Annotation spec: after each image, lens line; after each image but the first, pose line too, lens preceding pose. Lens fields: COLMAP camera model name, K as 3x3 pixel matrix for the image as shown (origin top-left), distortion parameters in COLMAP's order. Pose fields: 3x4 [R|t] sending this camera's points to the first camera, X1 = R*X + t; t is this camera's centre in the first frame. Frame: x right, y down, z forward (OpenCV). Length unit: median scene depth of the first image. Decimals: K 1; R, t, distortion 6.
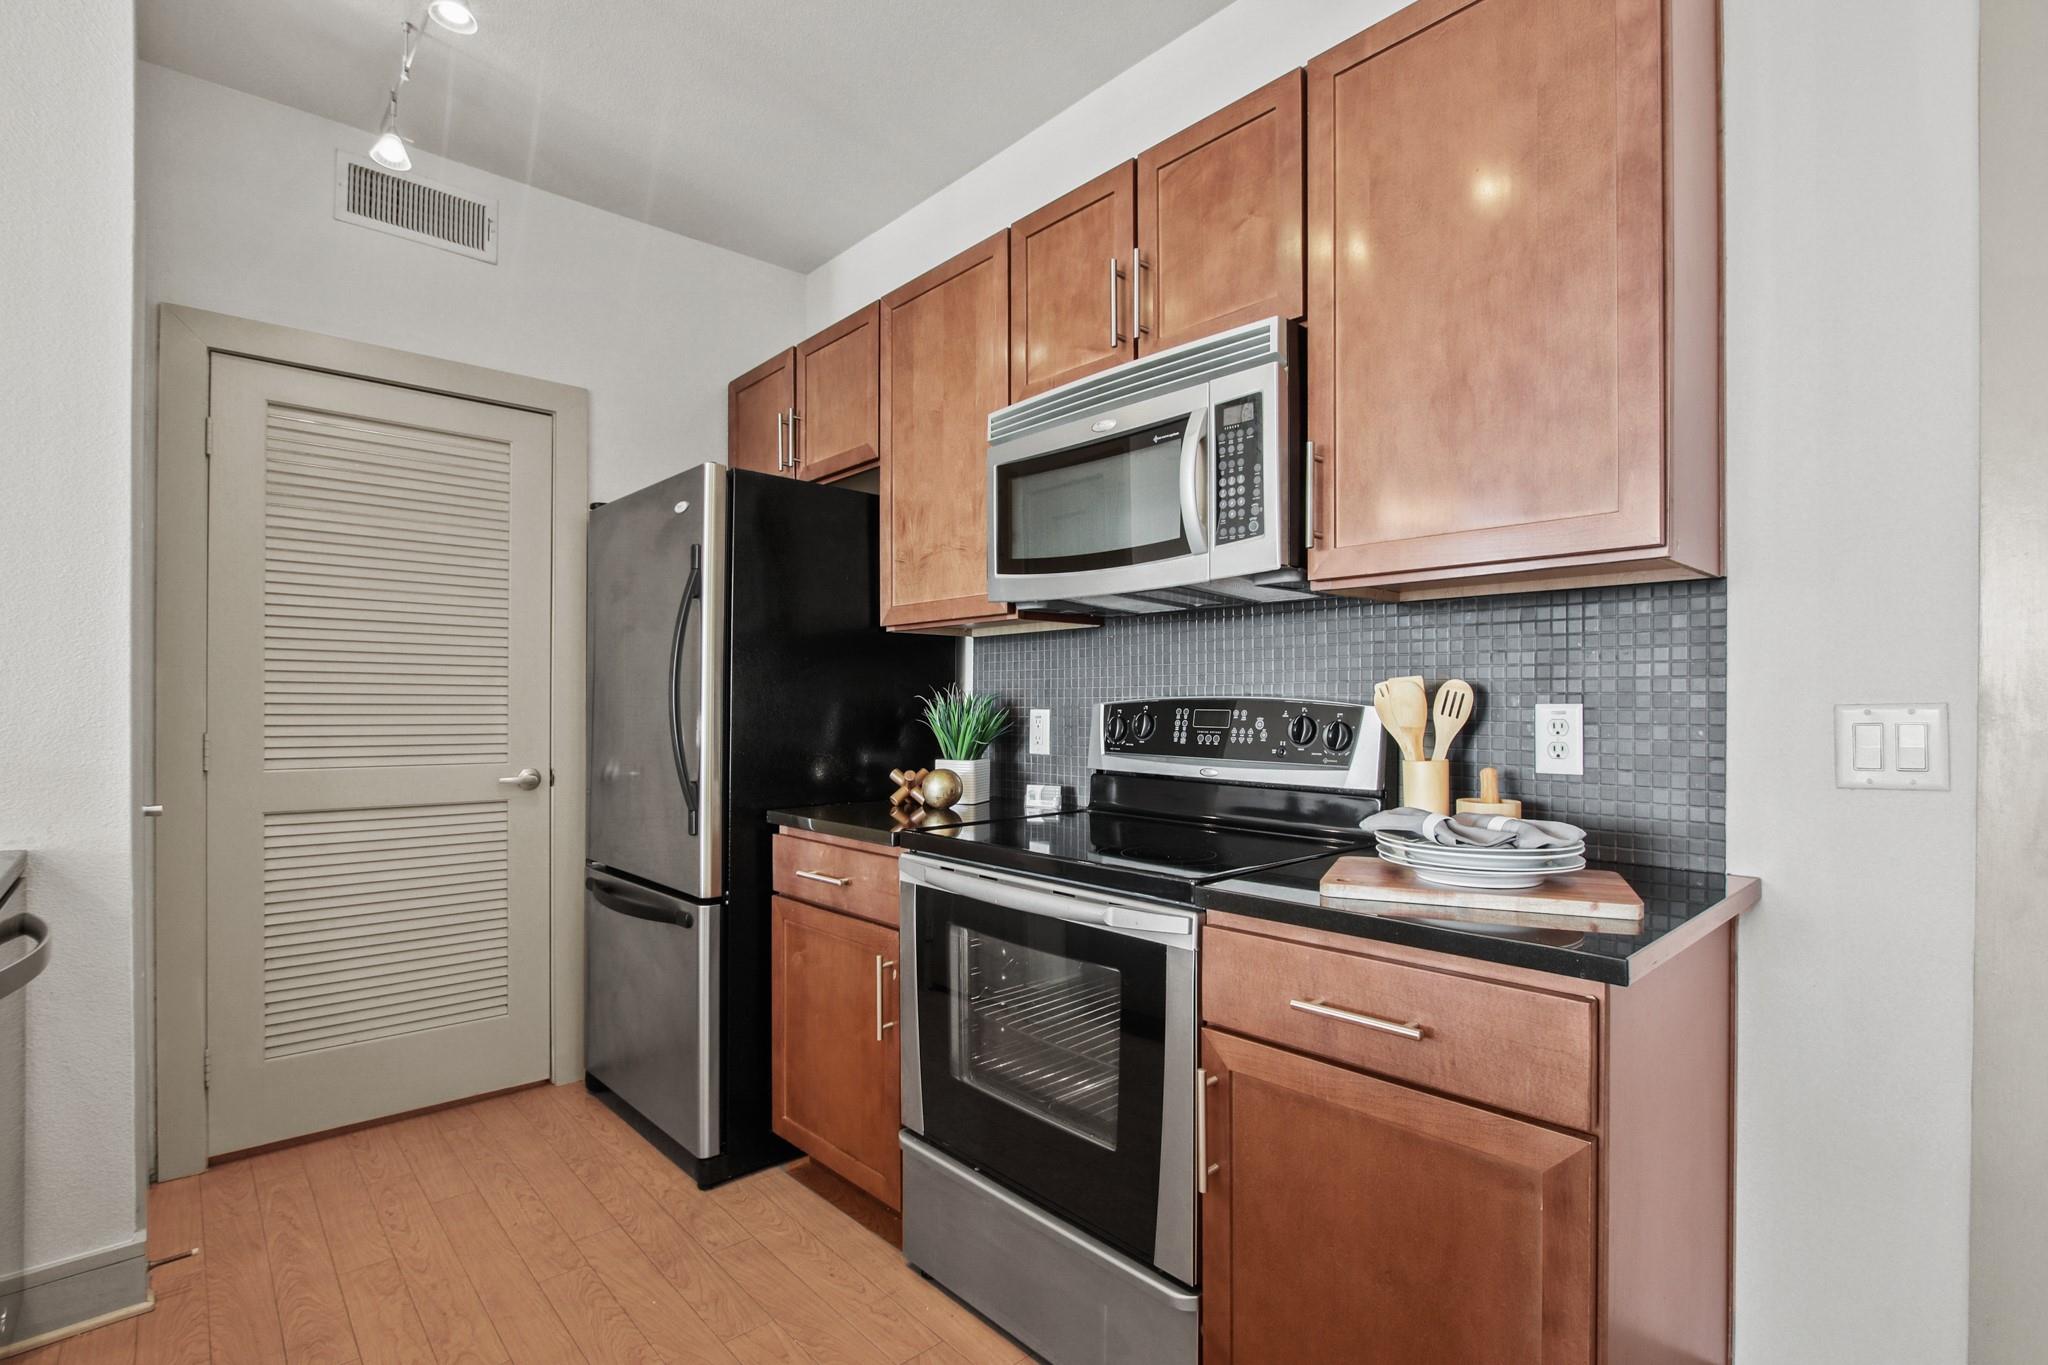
lens RADIAL K [[954.0, 0, 1034.9], [0, 954.0, 706.2], [0, 0, 1]] dist [-0.023752, 0.000325]
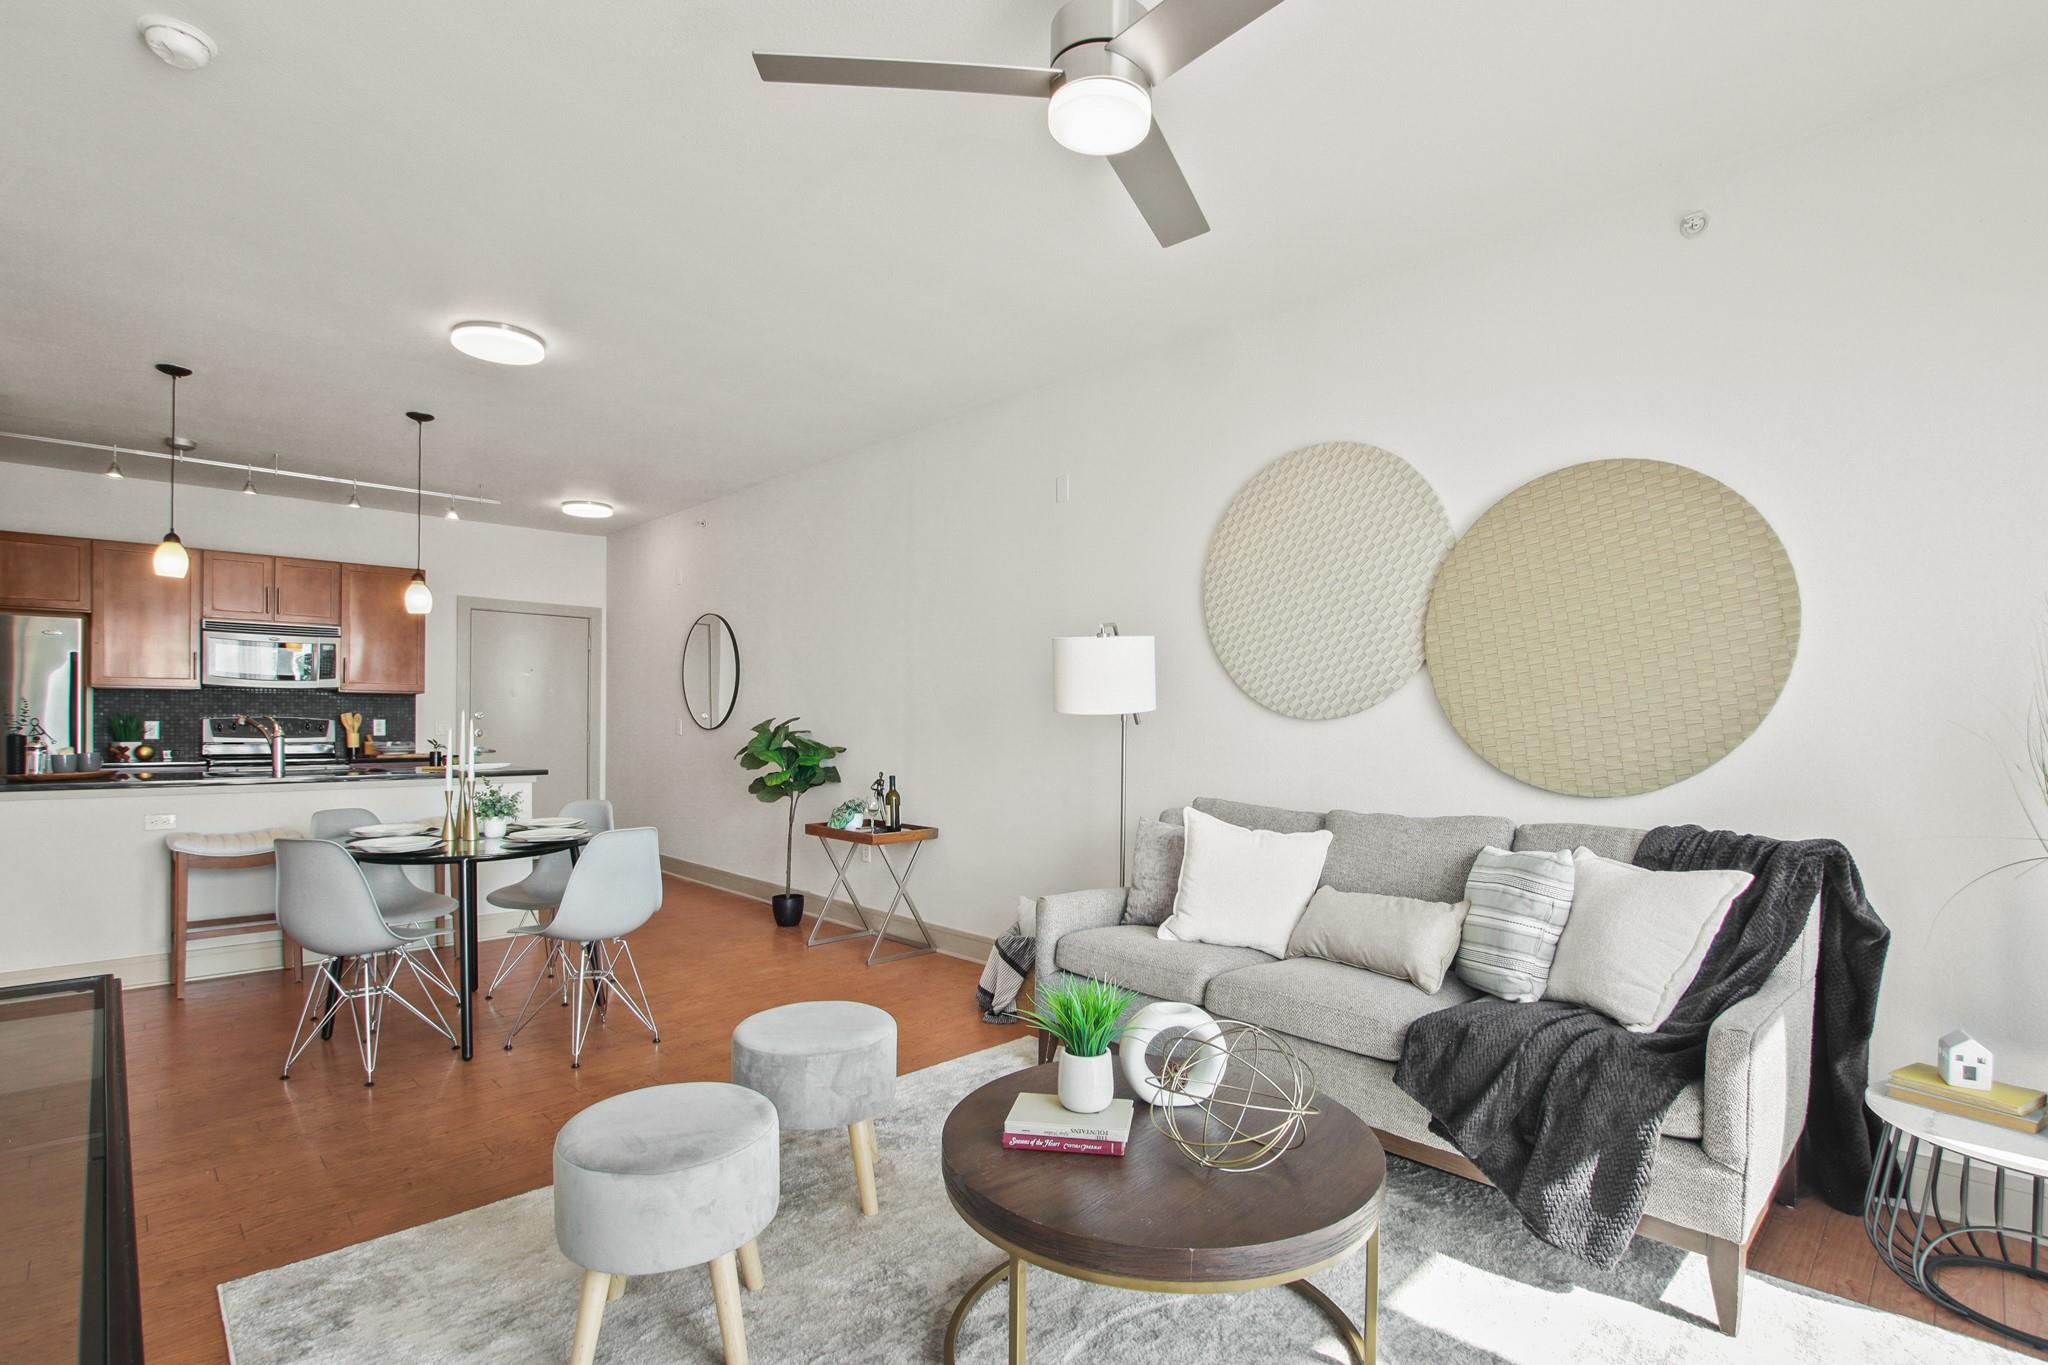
lens RADIAL K [[992.1, 0, 1025.3], [0, 992.1, 715.0], [0, 0, 1]] dist [-0.028736, 0.000456]
pose [[-0.018947, 0.002070, 0.999818, -3.705256], [-0.003582, 0.999991, -0.002138, -0.023043], [-0.999814, -0.003622, -0.018940, -1.751050]]
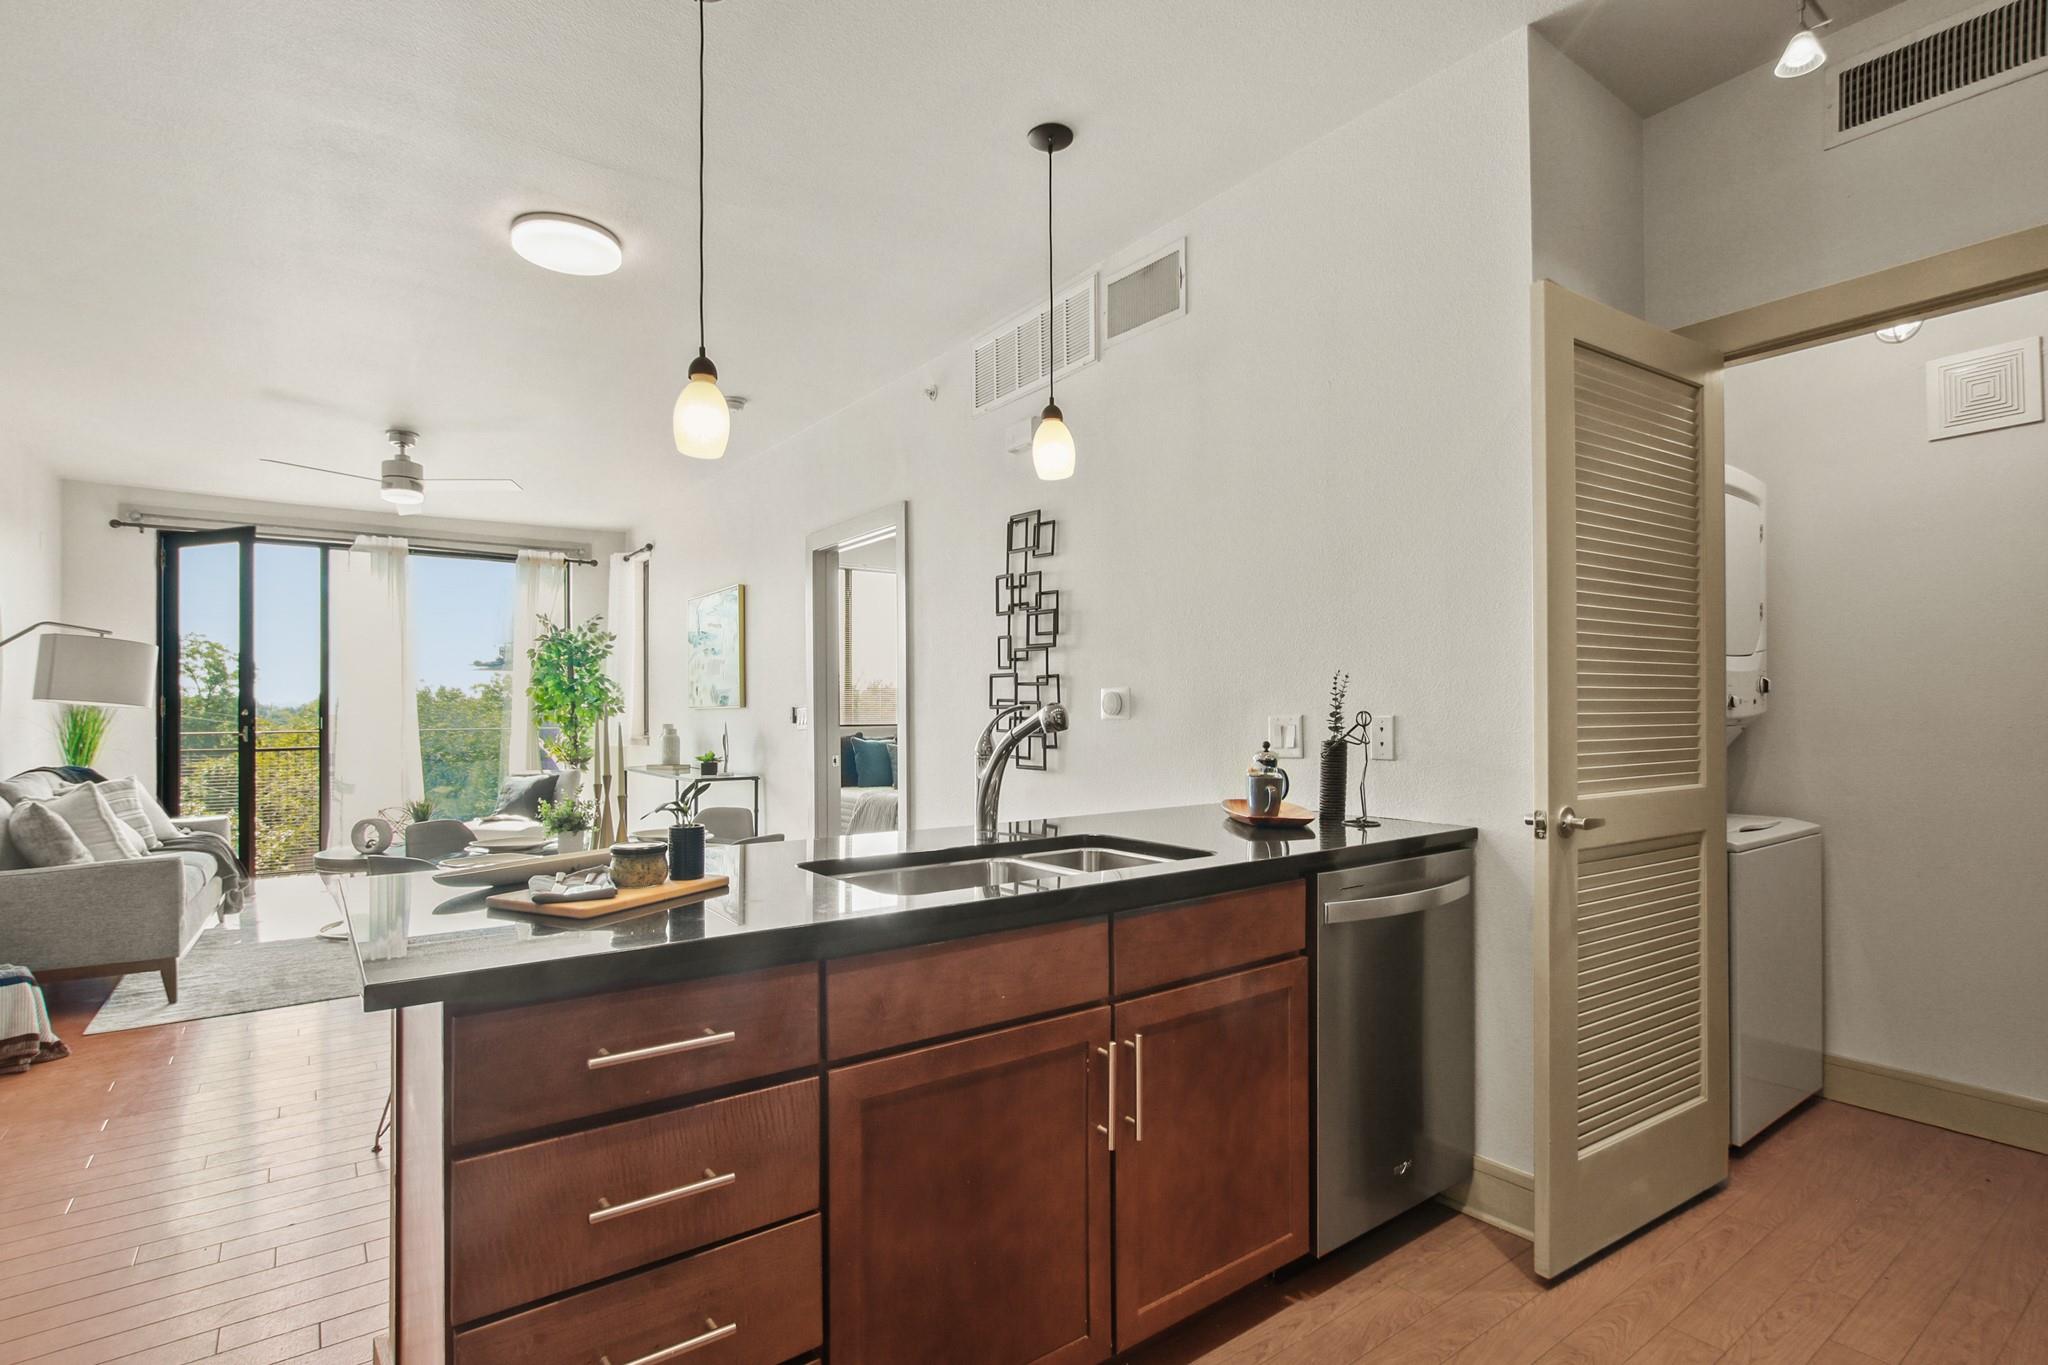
lens RADIAL K [[1017.3, 0, 1017.3], [0, 1017.3, 712.9], [0, 0, 1]] dist [-0.022800, 0.000492]
pose [[-0.127194, 0.001462, -0.991877, 0.373617], [0.004051, 0.999991, 0.000954, -0.008115], [0.991870, -0.003897, -0.127199, 0.525545]]
